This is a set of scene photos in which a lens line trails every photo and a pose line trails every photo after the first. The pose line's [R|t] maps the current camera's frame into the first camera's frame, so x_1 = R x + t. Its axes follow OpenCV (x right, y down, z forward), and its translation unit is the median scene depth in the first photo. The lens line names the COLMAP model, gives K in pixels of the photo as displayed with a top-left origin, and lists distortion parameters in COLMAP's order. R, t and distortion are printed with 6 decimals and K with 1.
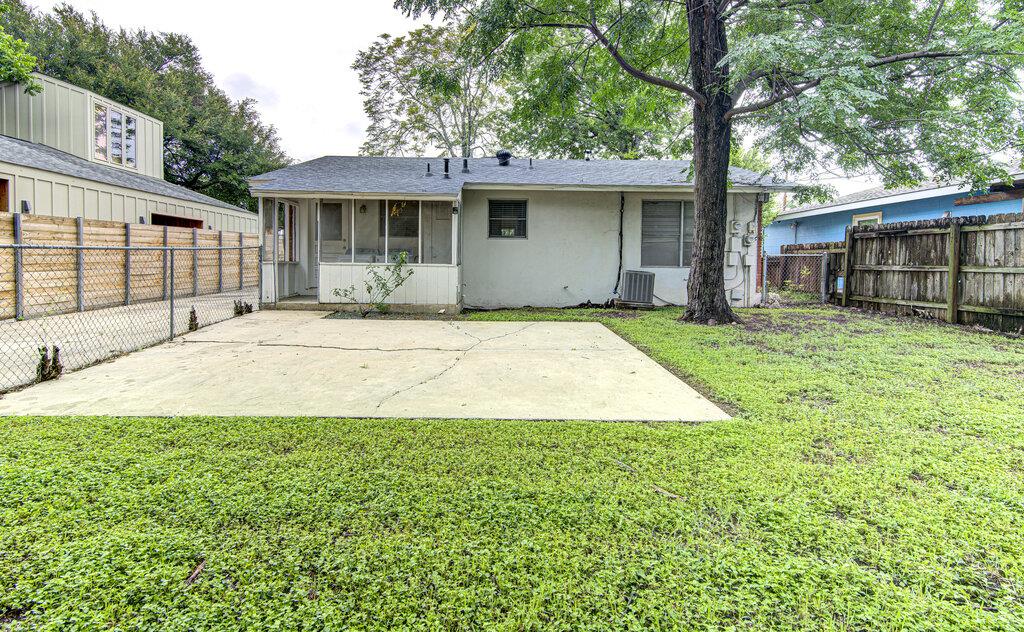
lens RADIAL K [[498.2, 0, 503.2], [0, 498.2, 273.8], [0, 0, 1]] dist [0.013168, -0.000067]
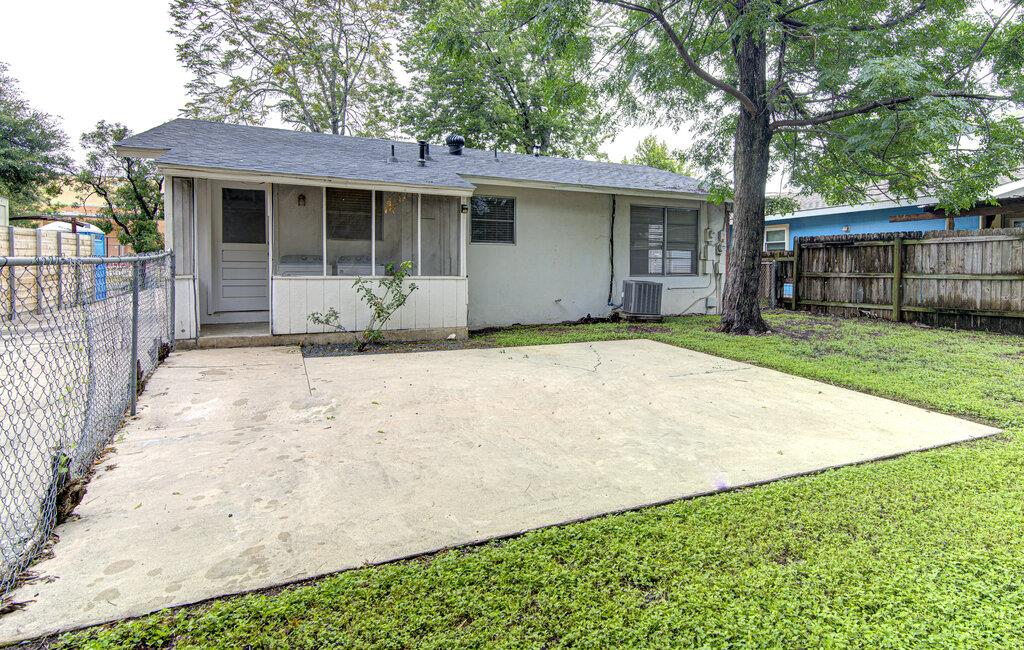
lens RADIAL K [[552.4, 0, 568.4], [0, 552.4, 279.4], [0, 0, 1]] dist [0.017716, 0.000032]
pose [[0.905423, -0.014089, 0.424276, -0.309934], [0.014672, 0.999891, 0.001894, -0.012792], [-0.424256, 0.004510, 0.905531, 0.125978]]
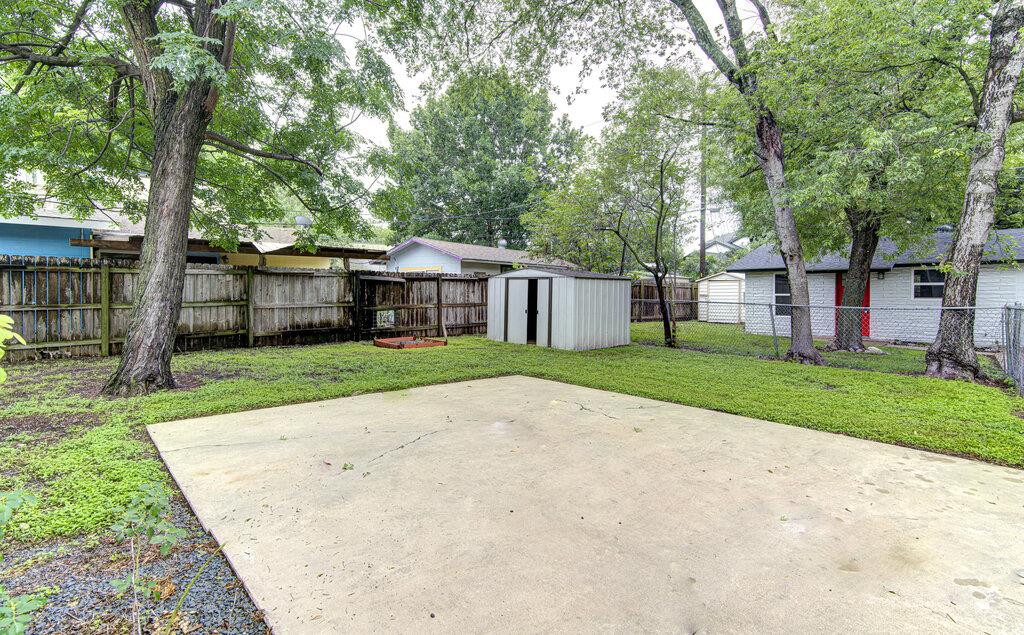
lens RADIAL K [[474.5, 0, 508.8], [0, 474.5, 291.9], [0, 0, 1]] dist [0.014922, 0.000243]
pose [[-0.660633, -0.011570, 0.750620, -0.397445], [0.014991, 0.999479, 0.028599, -0.049683], [-0.750560, 0.030146, -0.660115, 0.888845]]
